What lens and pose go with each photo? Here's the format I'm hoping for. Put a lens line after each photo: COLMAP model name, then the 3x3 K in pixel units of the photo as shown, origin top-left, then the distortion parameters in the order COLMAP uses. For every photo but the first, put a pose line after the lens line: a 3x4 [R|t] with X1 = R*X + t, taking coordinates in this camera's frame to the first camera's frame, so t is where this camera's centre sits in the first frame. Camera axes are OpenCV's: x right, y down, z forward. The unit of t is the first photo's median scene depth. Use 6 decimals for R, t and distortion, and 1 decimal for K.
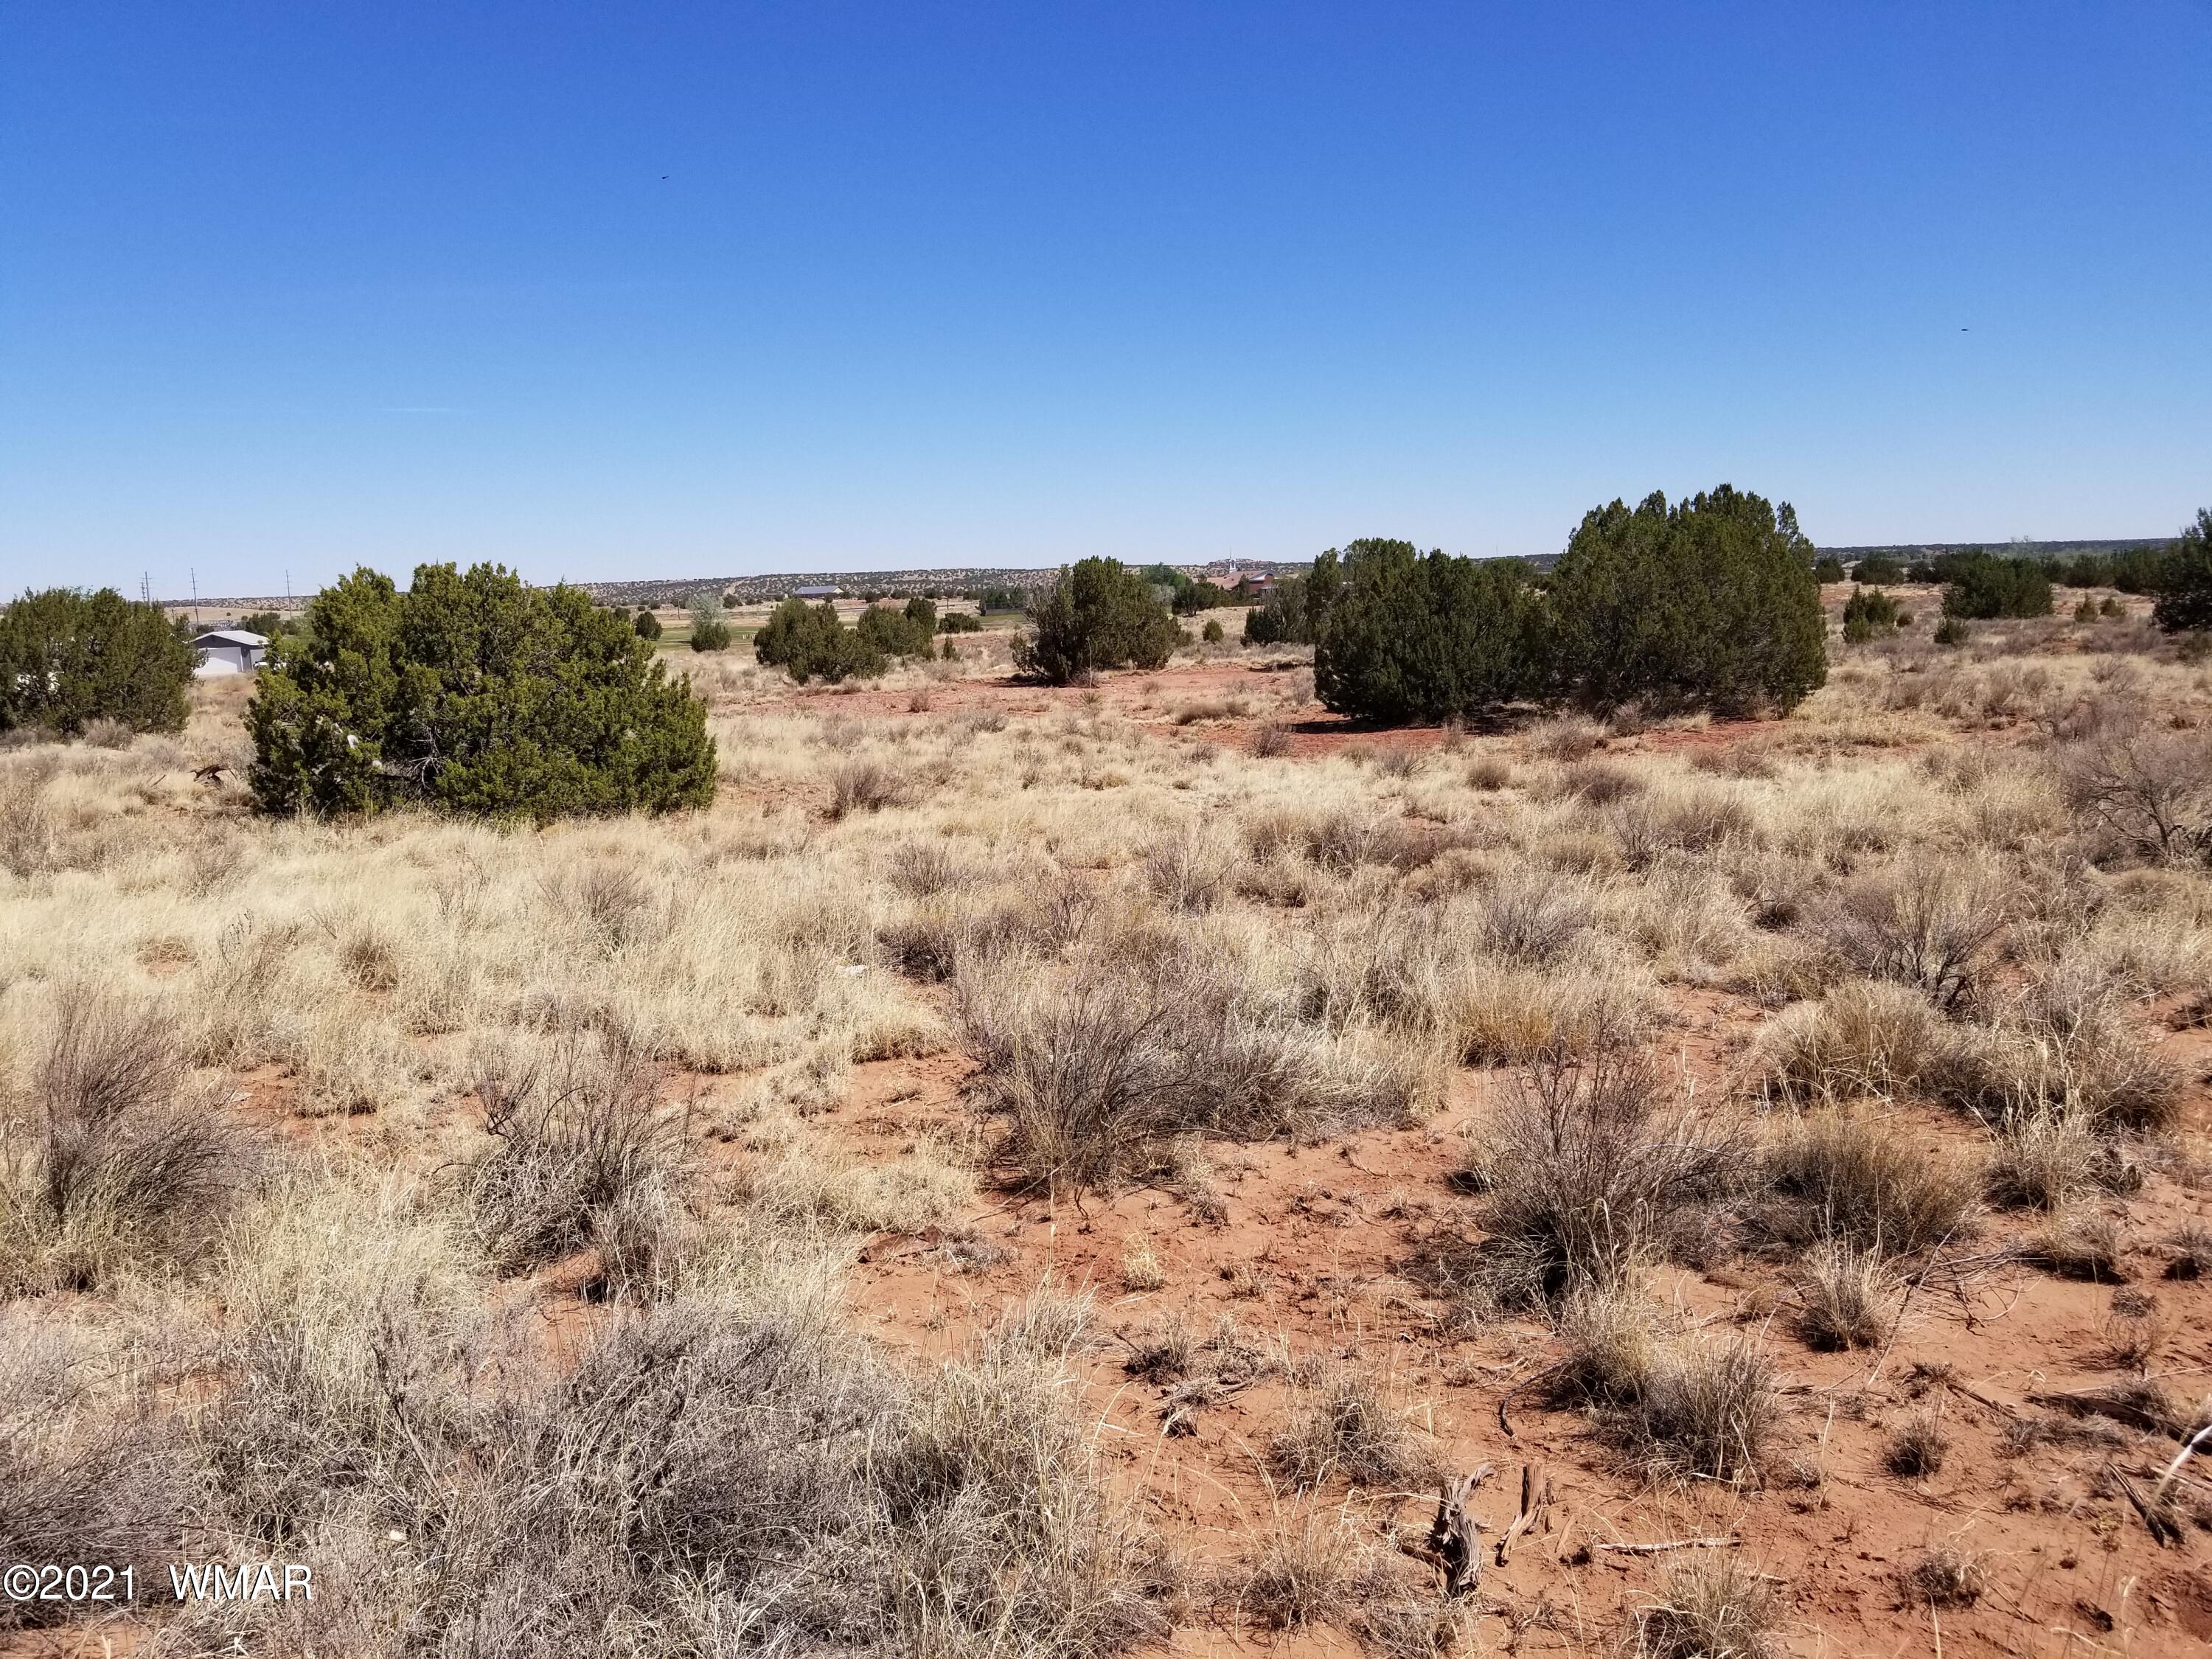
lens RADIAL K [[1728.9, 0, 1051.5], [0, 1728.9, 843.6], [0, 0, 1]] dist [0.065553, -0.108041]
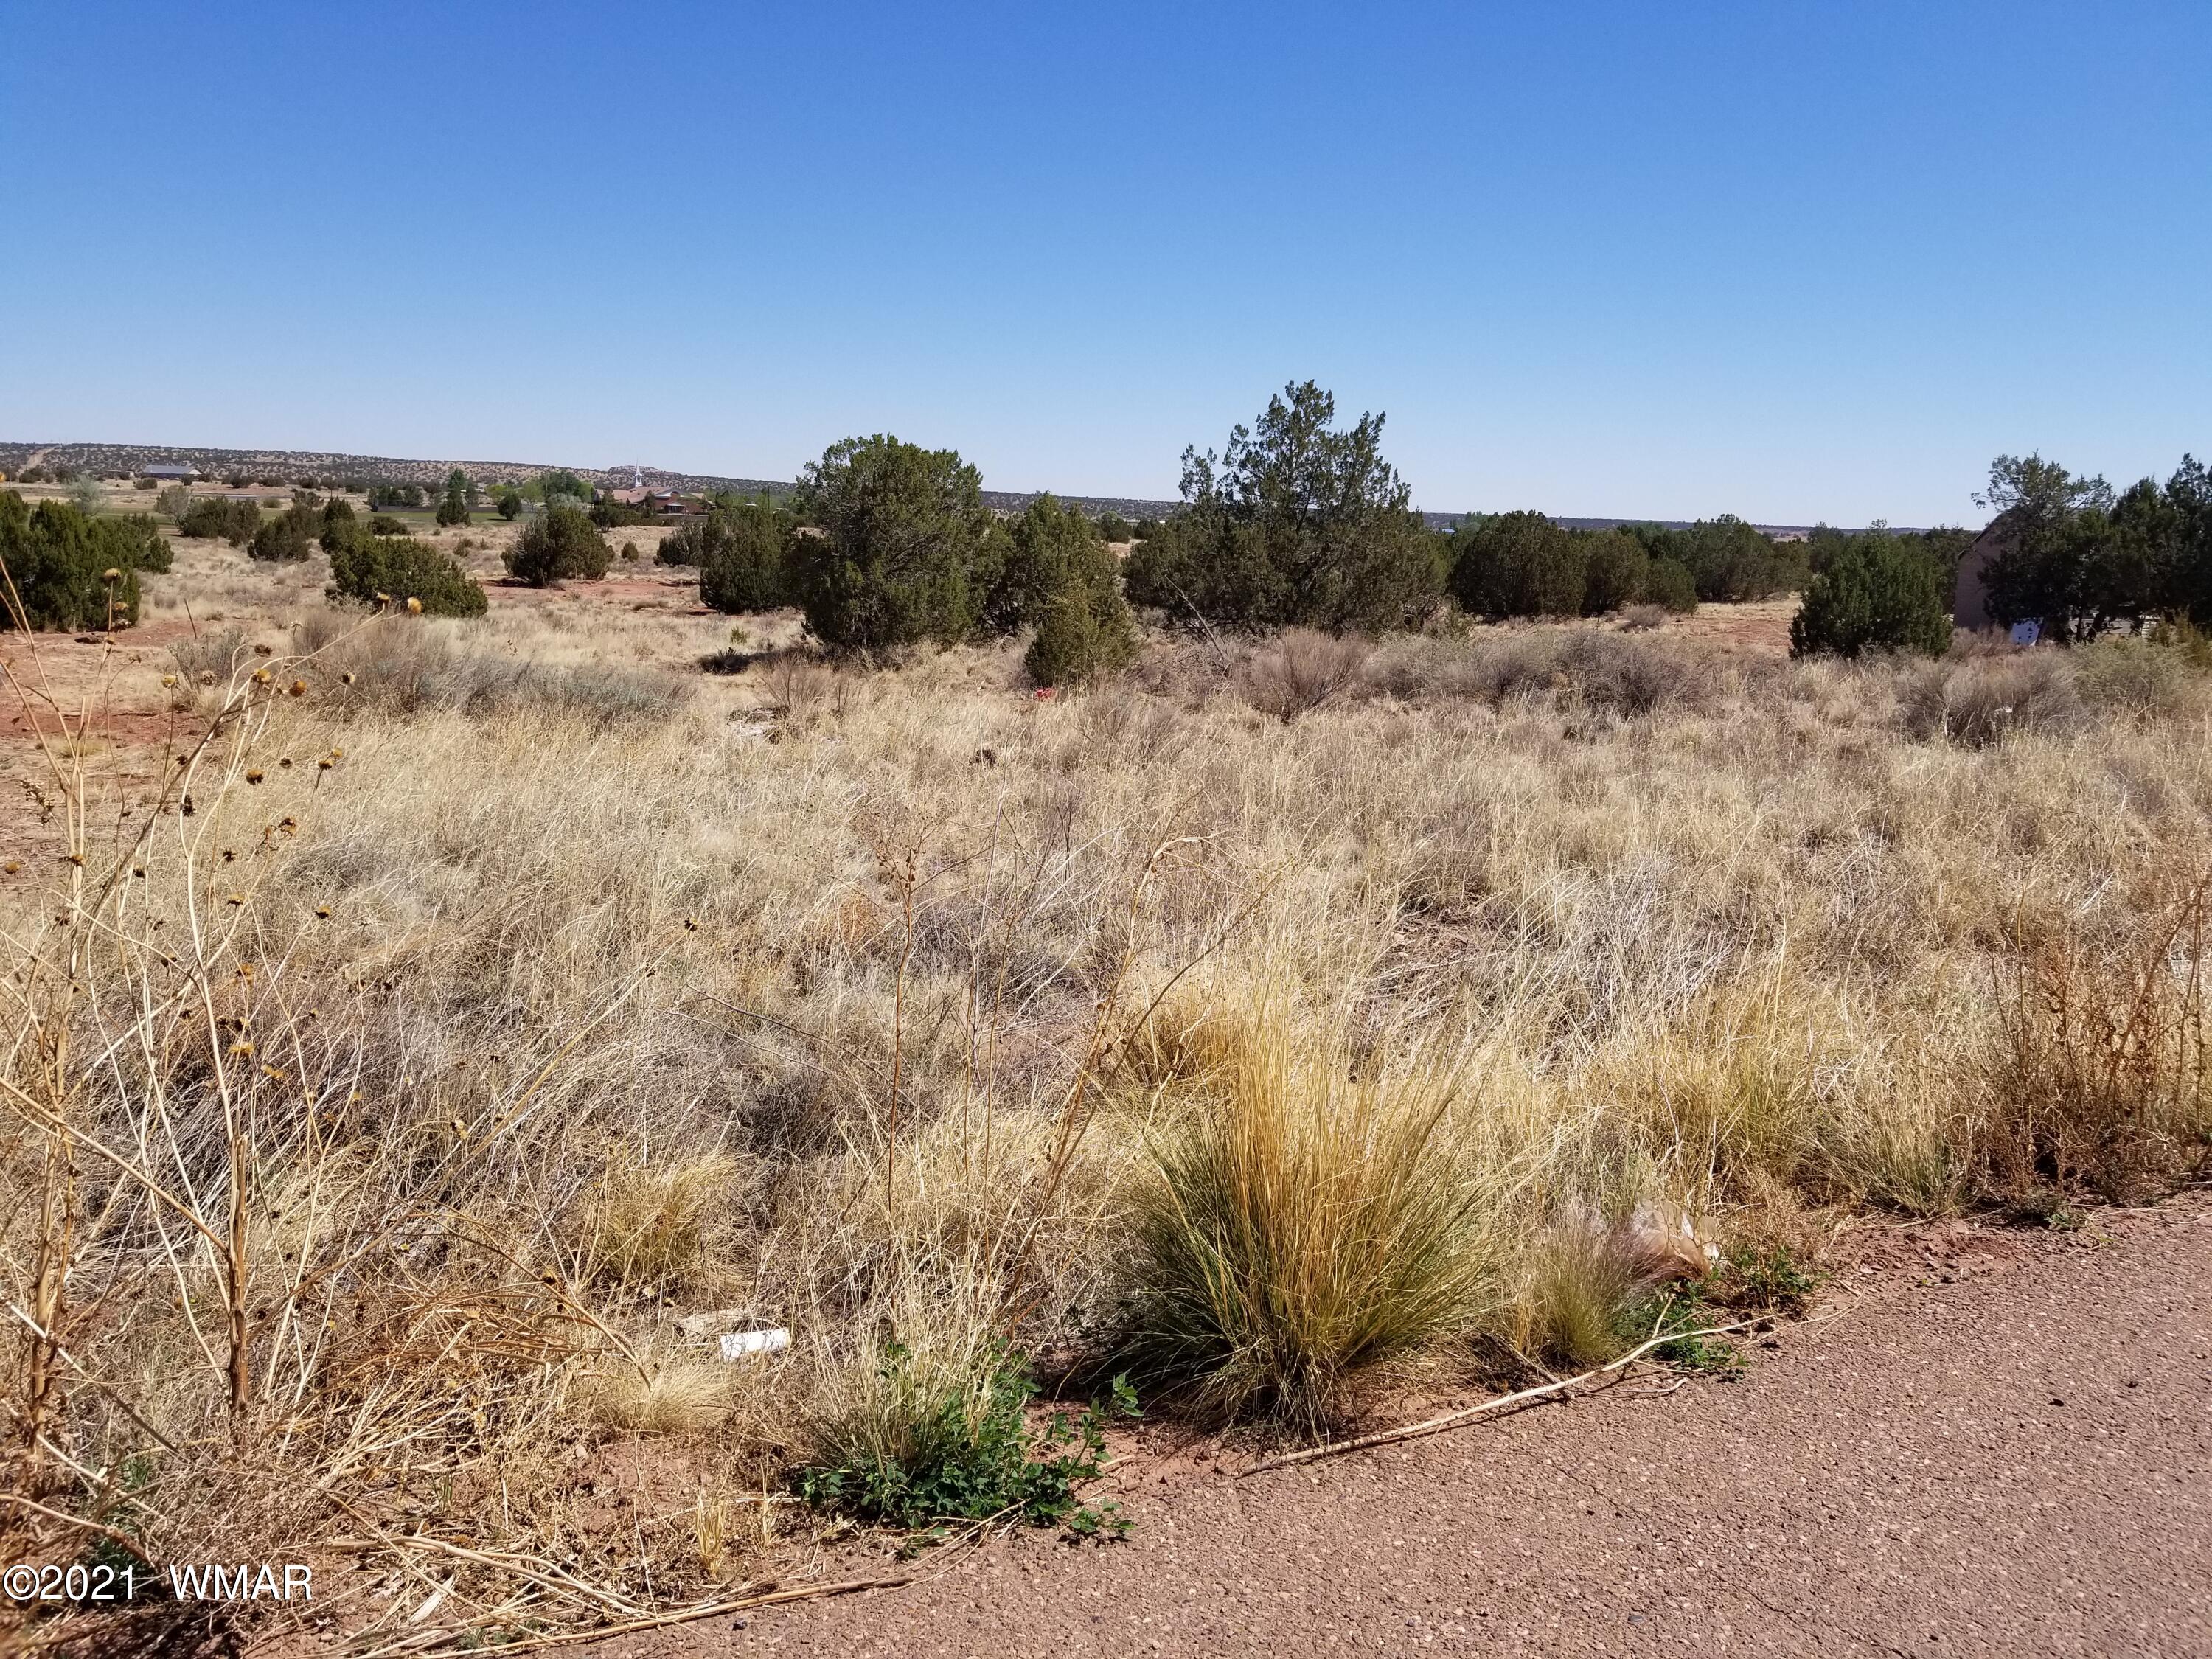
lens RADIAL K [[1728.9, 0, 1129.7], [0, 1728.9, 763.7], [0, 0, 1]] dist [0.065553, -0.108041]
pose [[0.927330, 0.013465, 0.374003, -0.442751], [-0.013585, 0.999905, -0.002316, 0.327155], [-0.373998, -0.002933, 0.927425, -3.370979]]
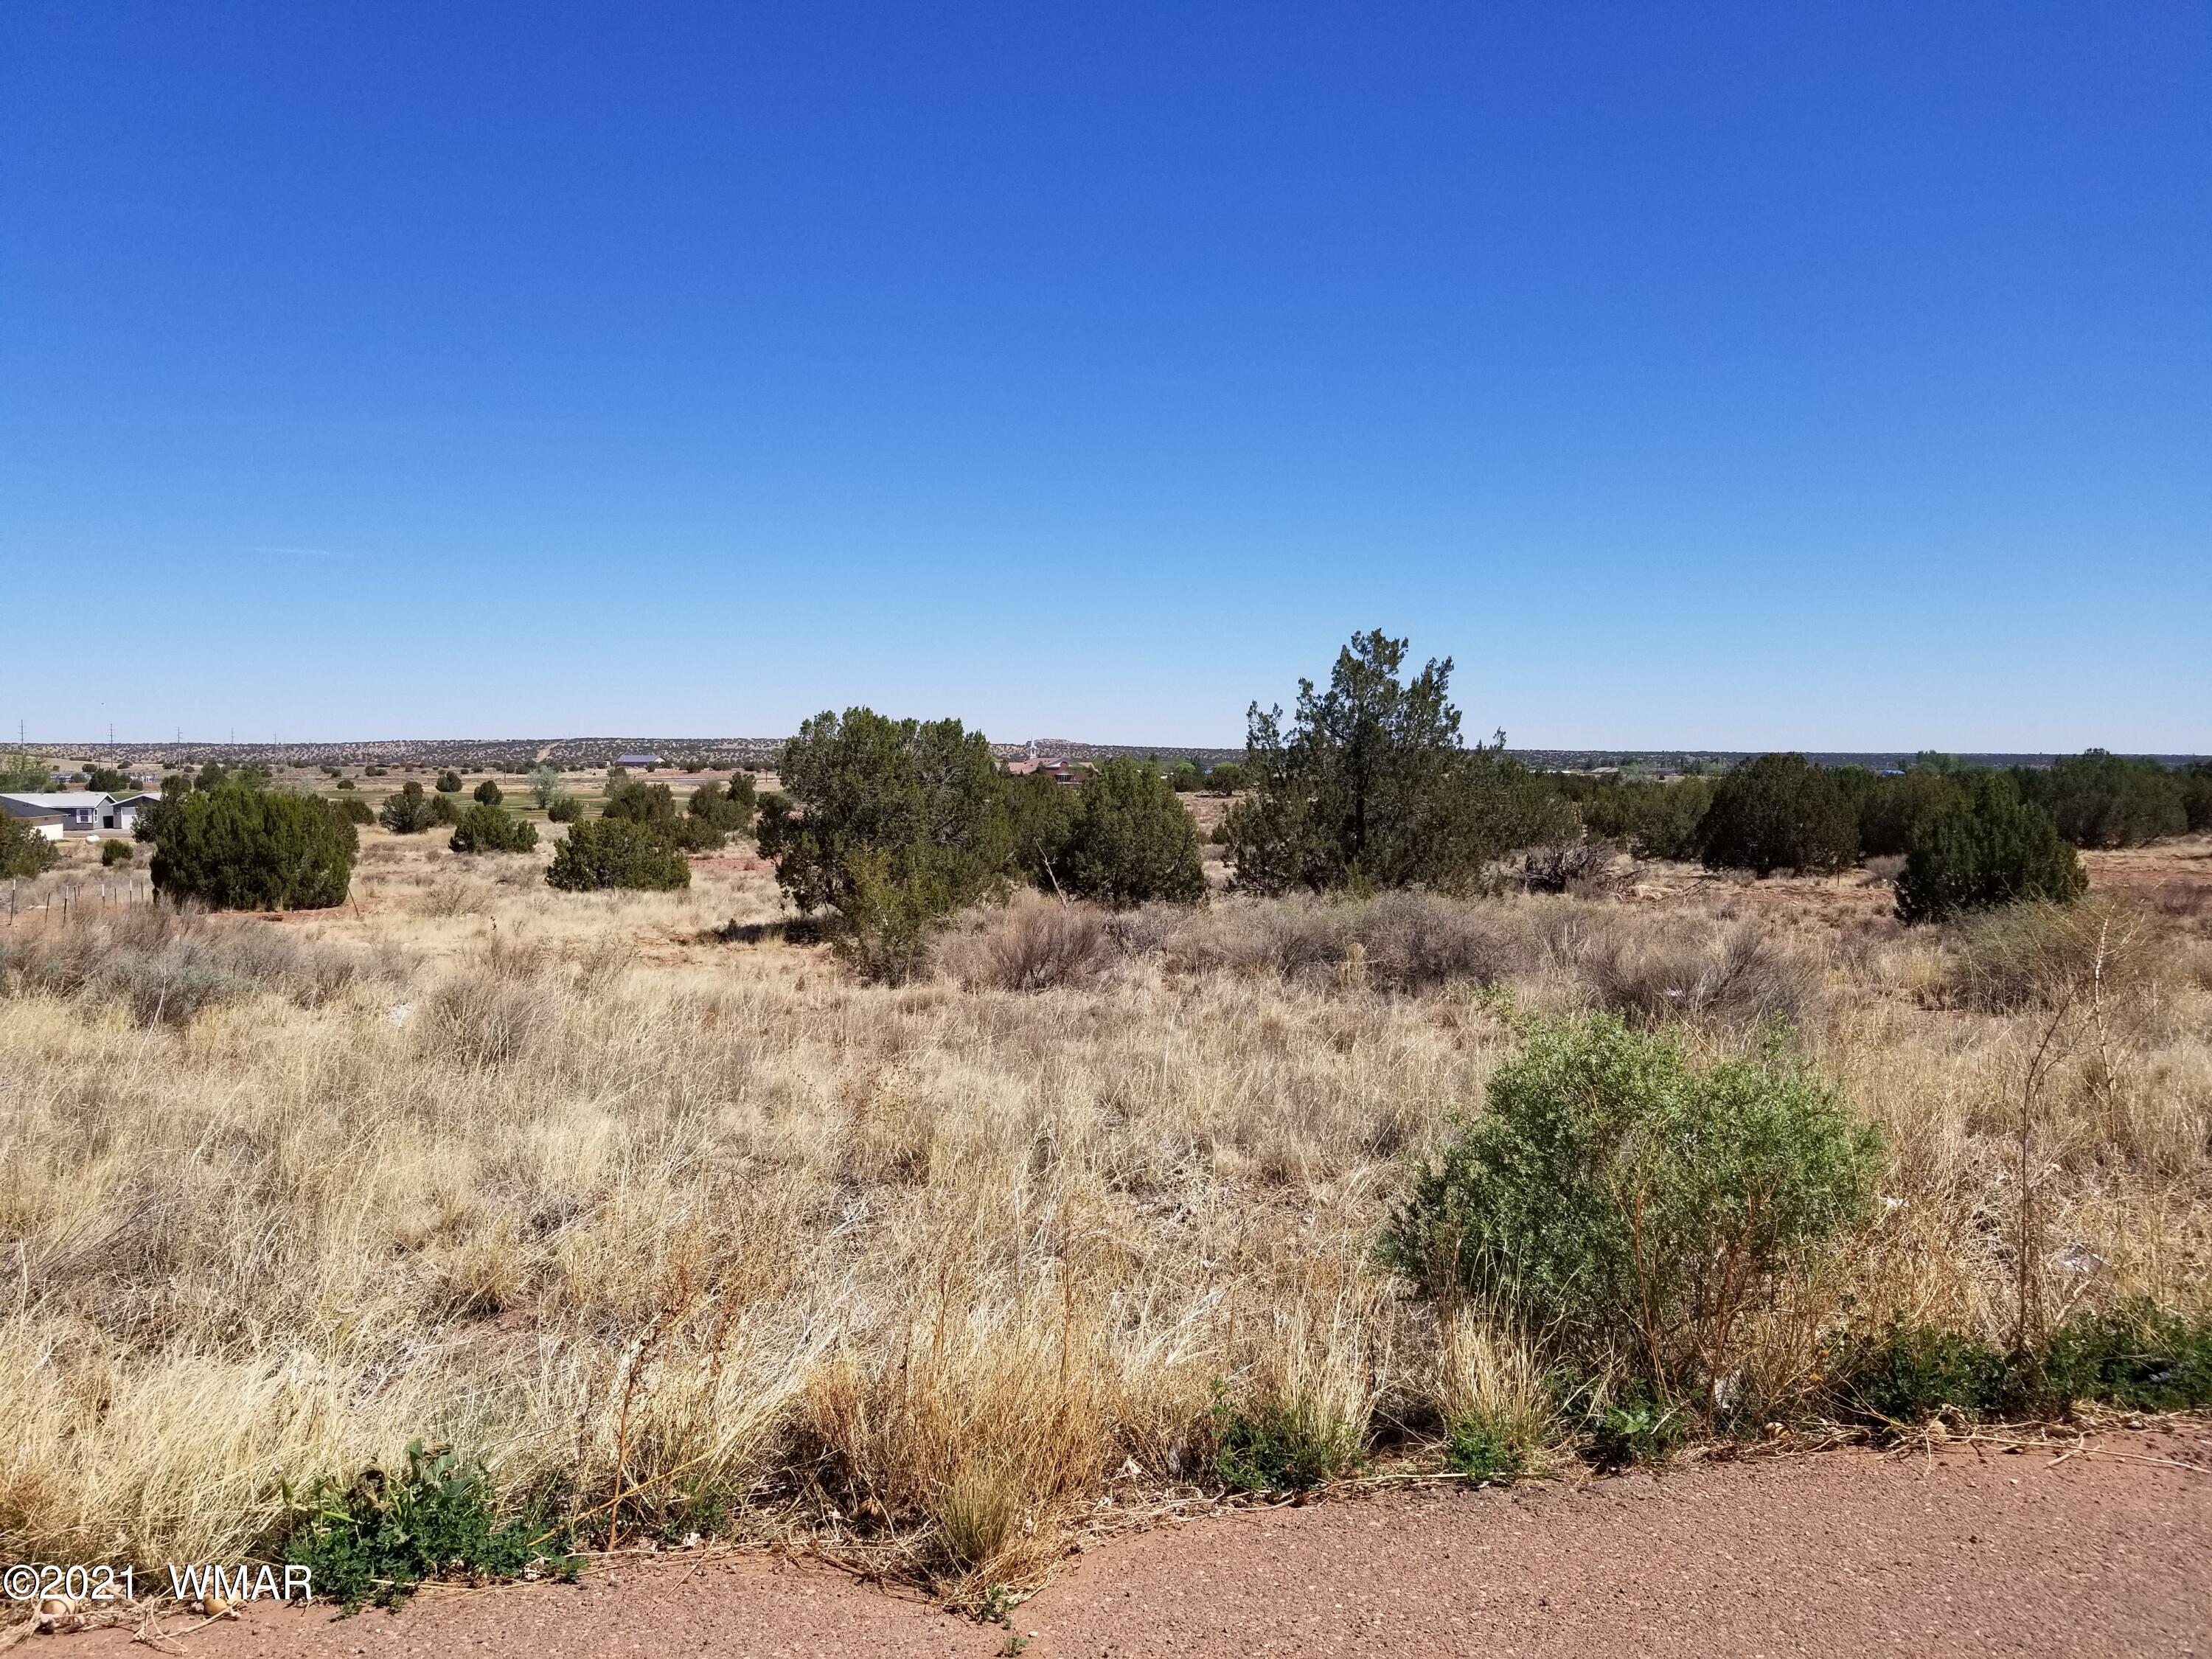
lens RADIAL K [[1728.9, 0, 1058.7], [0, 1728.9, 837.2], [0, 0, 1]] dist [0.065553, -0.108041]
pose [[0.993562, 0.030860, 0.109006, 0.199567], [-0.019394, 0.994312, -0.104725, 0.297674], [-0.111618, 0.101937, 0.988509, -3.421959]]
